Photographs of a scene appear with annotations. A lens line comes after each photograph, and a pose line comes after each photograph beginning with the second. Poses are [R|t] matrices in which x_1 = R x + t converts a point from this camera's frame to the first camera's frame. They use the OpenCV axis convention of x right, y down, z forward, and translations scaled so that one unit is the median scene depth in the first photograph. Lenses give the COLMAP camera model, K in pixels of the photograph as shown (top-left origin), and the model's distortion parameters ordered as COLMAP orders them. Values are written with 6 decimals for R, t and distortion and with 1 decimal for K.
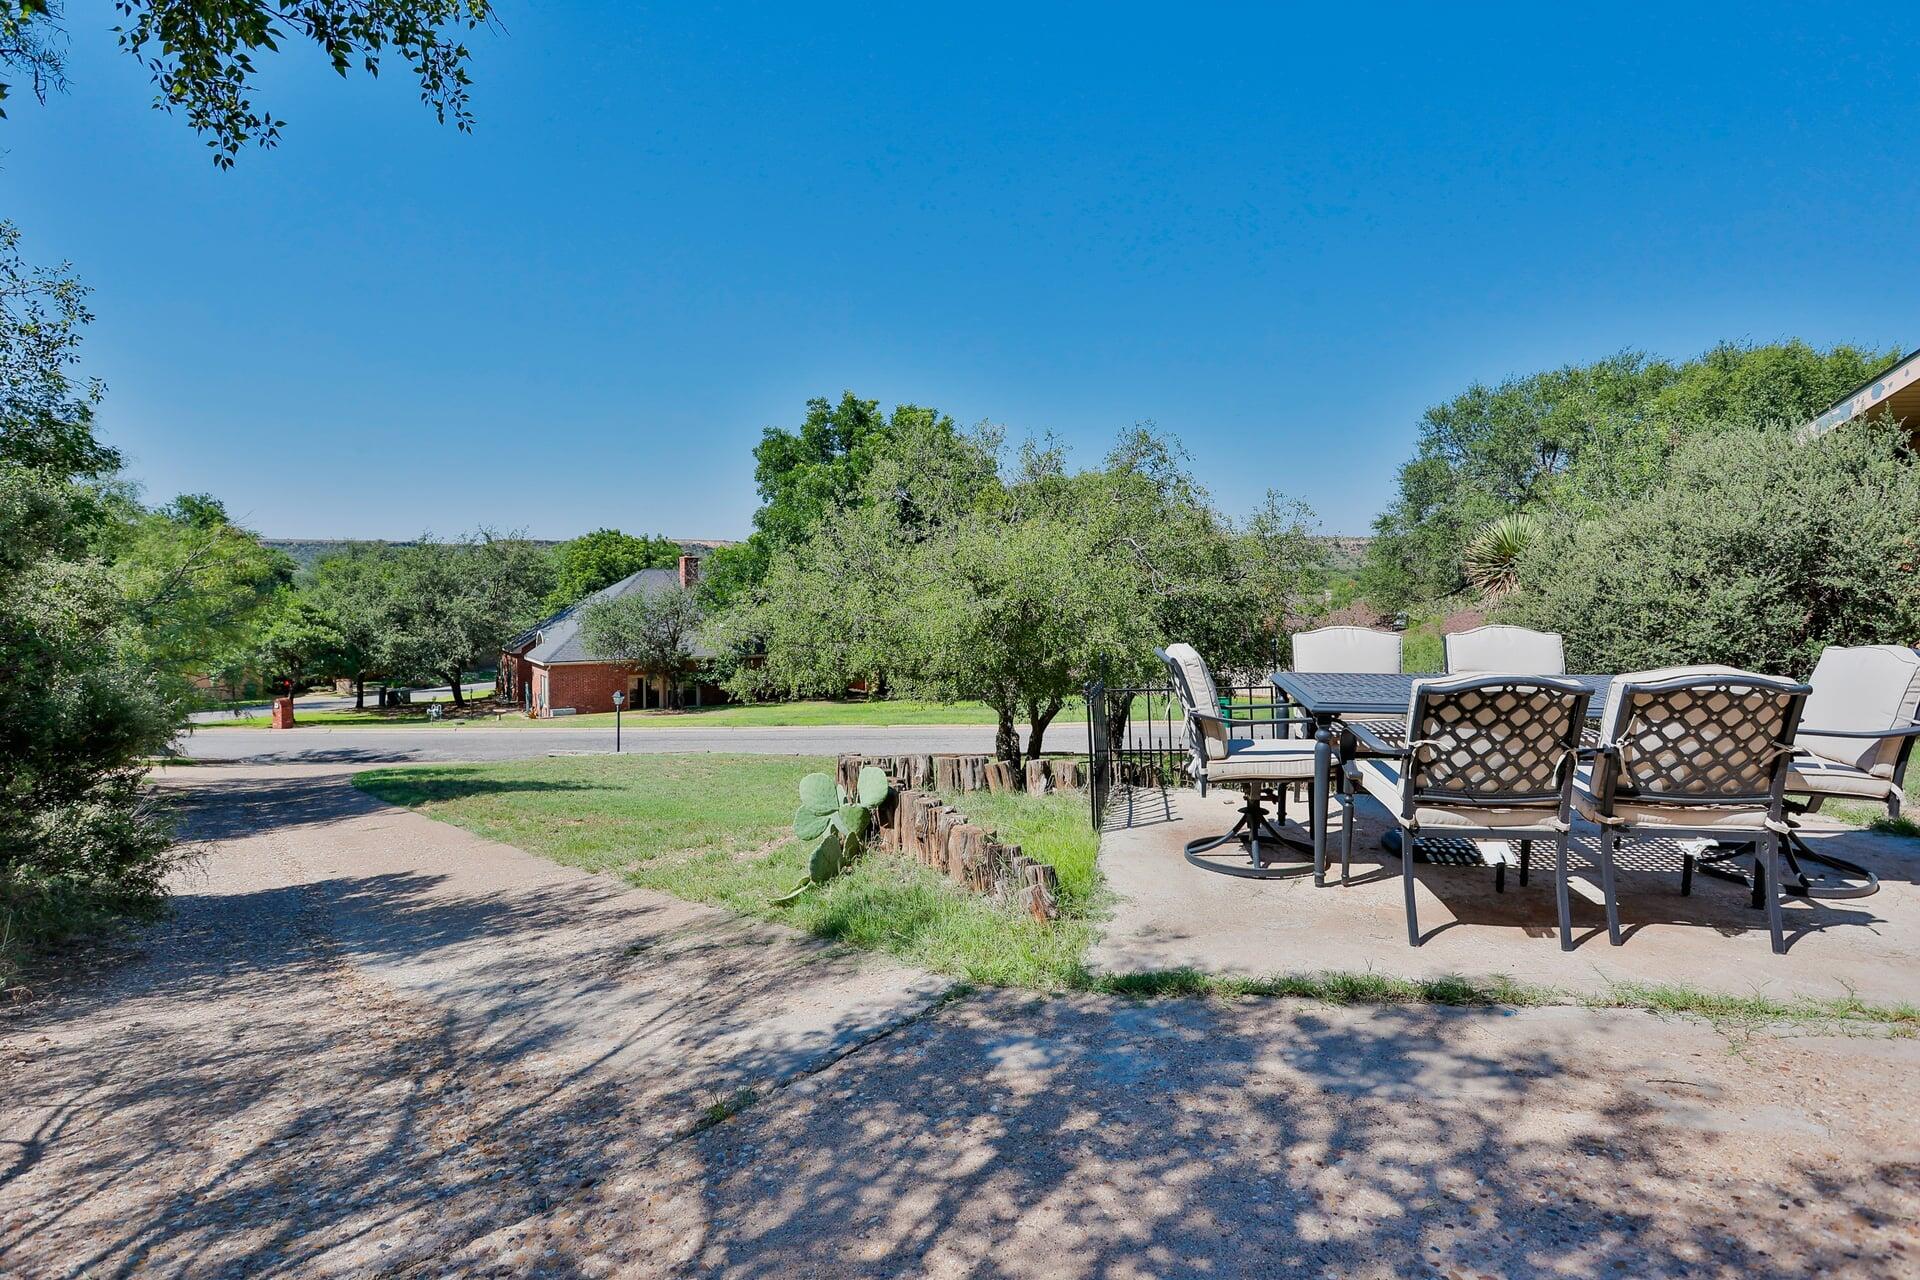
lens RADIAL K [[977.4, 0, 960.0], [0, 977.4, 640.0], [0, 0, 1]] dist [-0.000738, 0.000136]
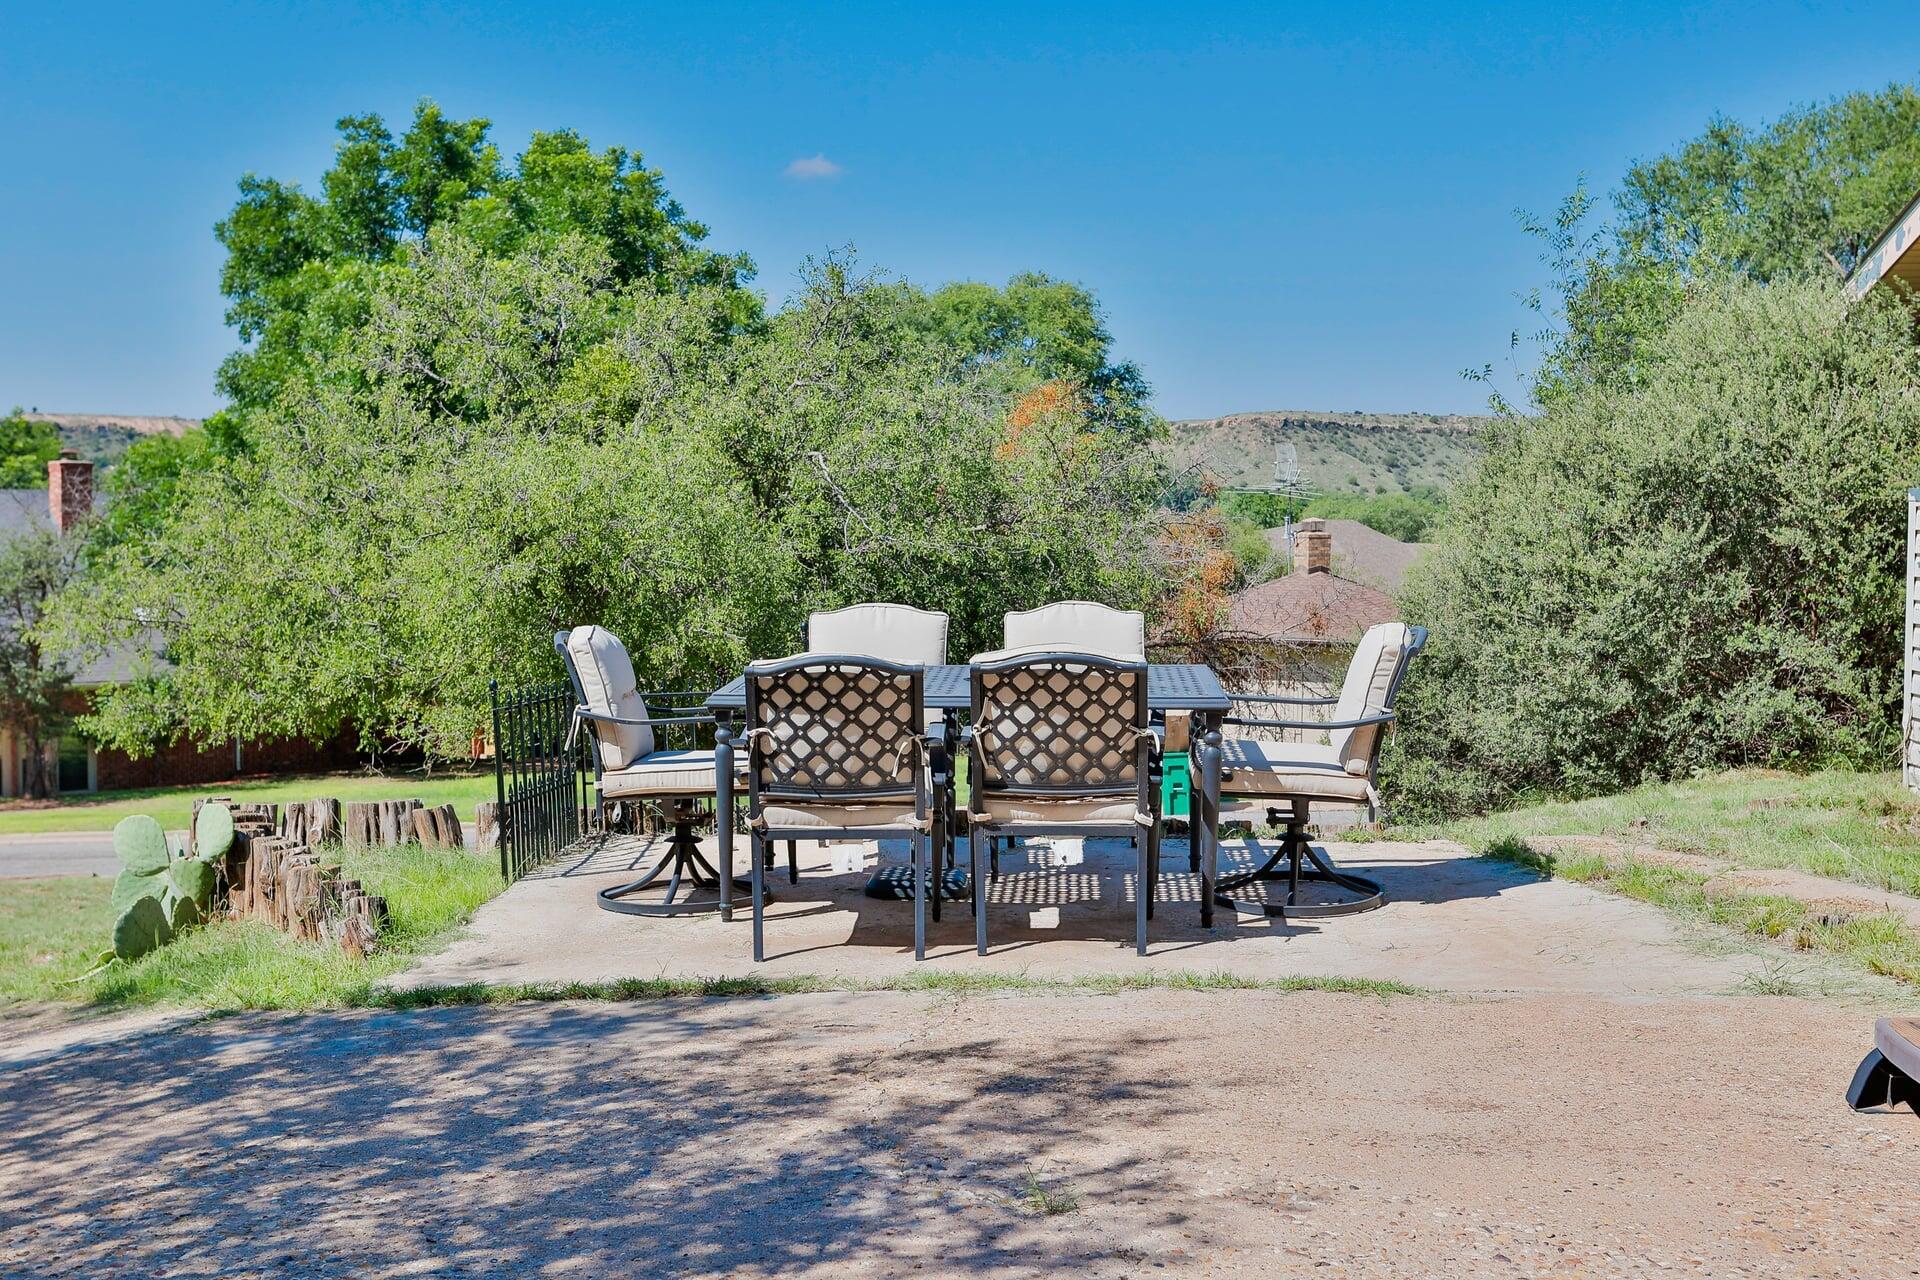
lens RADIAL K [[2224.2, 0, 960.0], [0, 2224.2, 640.0], [0, 0, 1]] dist [-0.014185, 0.044587]
pose [[0.994806, -0.004822, 0.101673, 0.397390], [0.005063, 0.999985, -0.002116, 0.023565], [-0.101662, 0.002619, 0.994816, -0.921729]]
